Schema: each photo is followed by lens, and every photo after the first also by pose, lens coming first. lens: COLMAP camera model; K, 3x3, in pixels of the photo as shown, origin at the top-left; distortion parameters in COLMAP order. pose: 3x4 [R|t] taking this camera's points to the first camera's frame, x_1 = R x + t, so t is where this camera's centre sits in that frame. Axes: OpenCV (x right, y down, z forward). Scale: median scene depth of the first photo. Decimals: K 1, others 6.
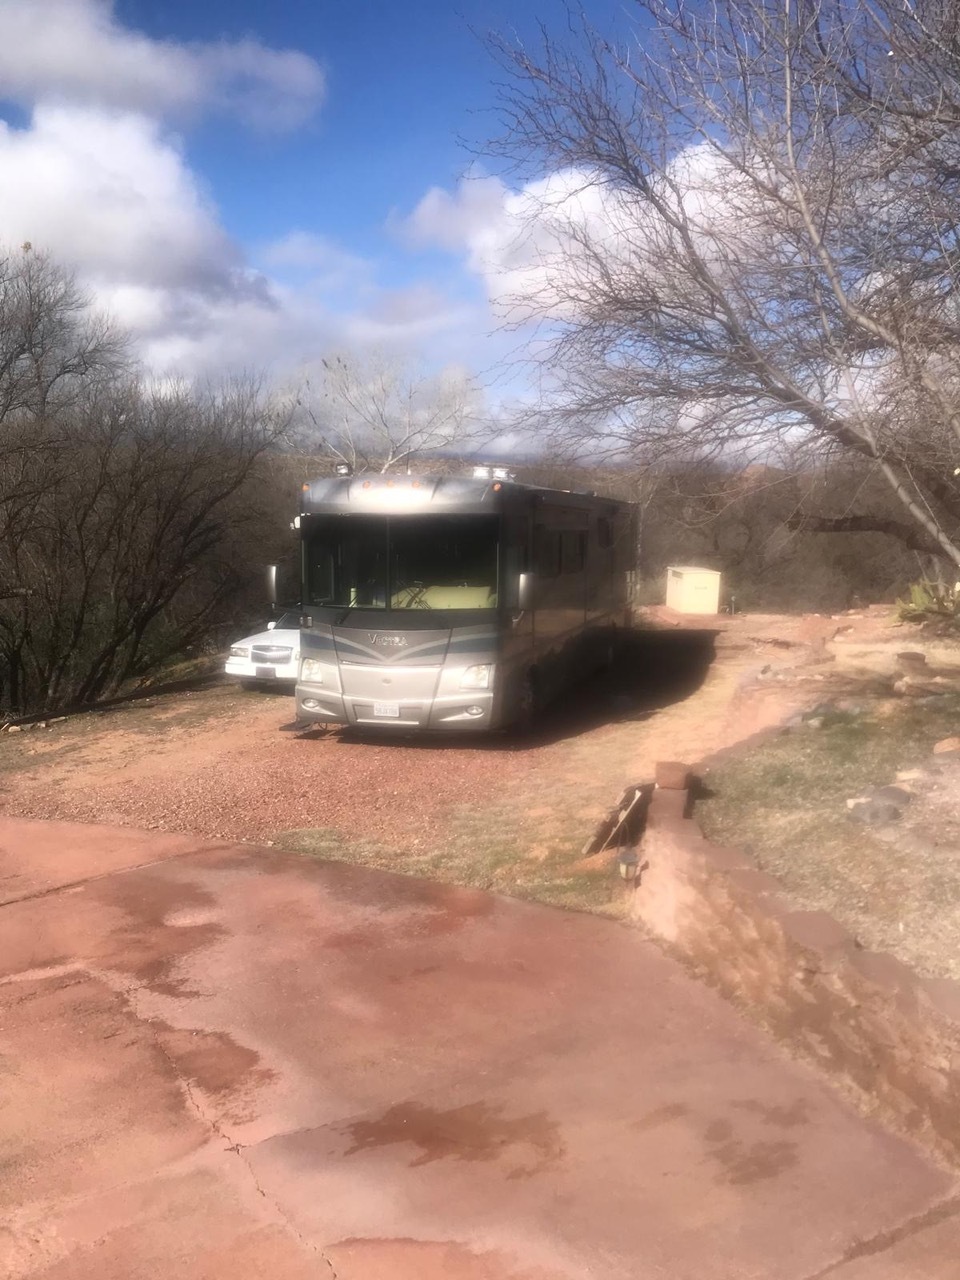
lens RADIAL K [[933.2, 0, 480.0], [0, 933.2, 640.0], [0, 0, 1]] dist [-0.034240, -0.000205]
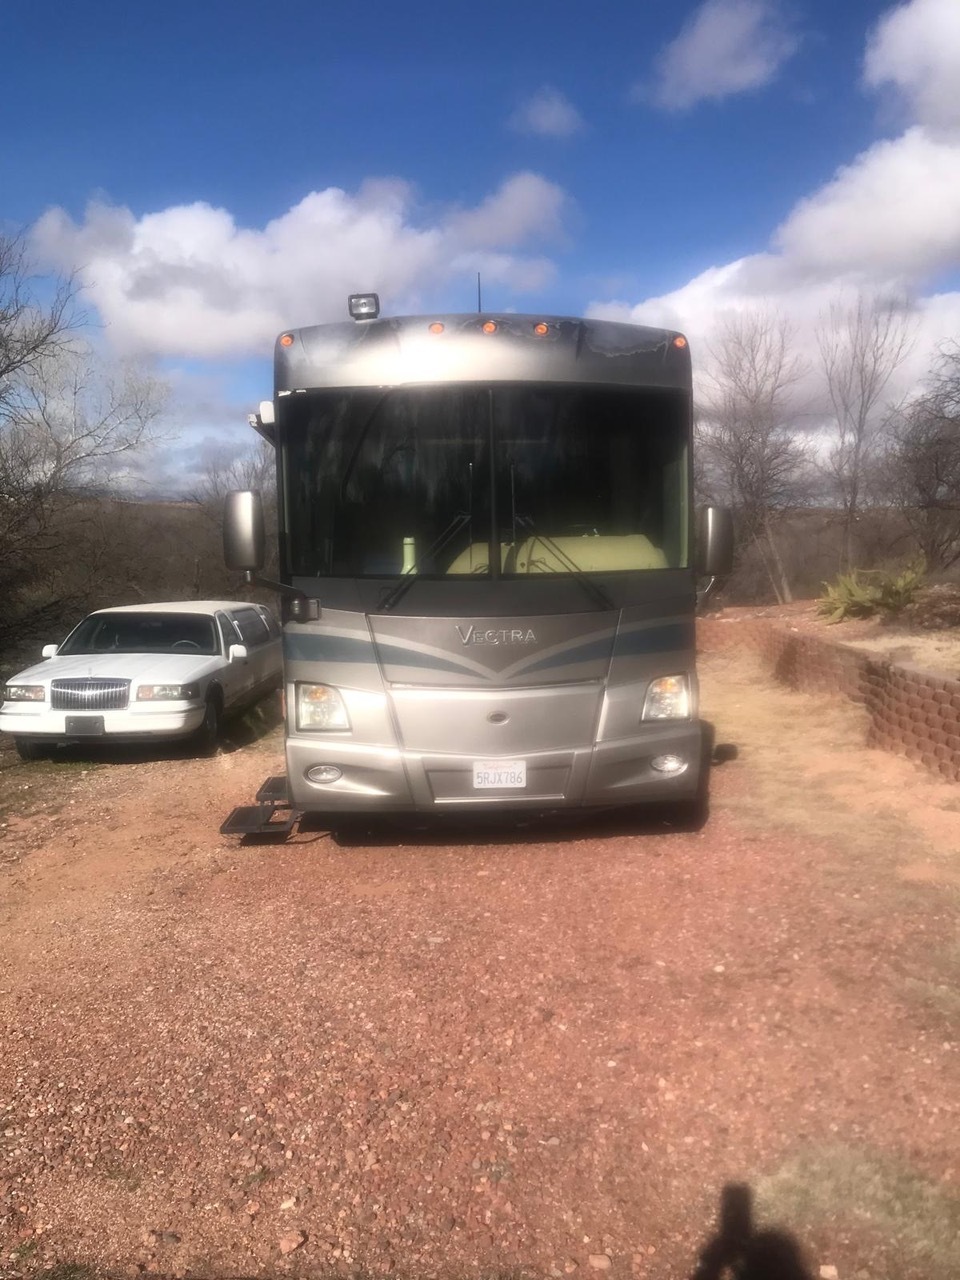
lens RADIAL K [[933.2, 0, 480.0], [0, 933.2, 640.0], [0, 0, 1]] dist [-0.034240, -0.000205]
pose [[0.932709, -0.036752, 0.358753, -0.259040], [0.050784, 0.998266, -0.029765, 0.014811], [-0.357037, 0.045981, 0.932958, 0.475293]]
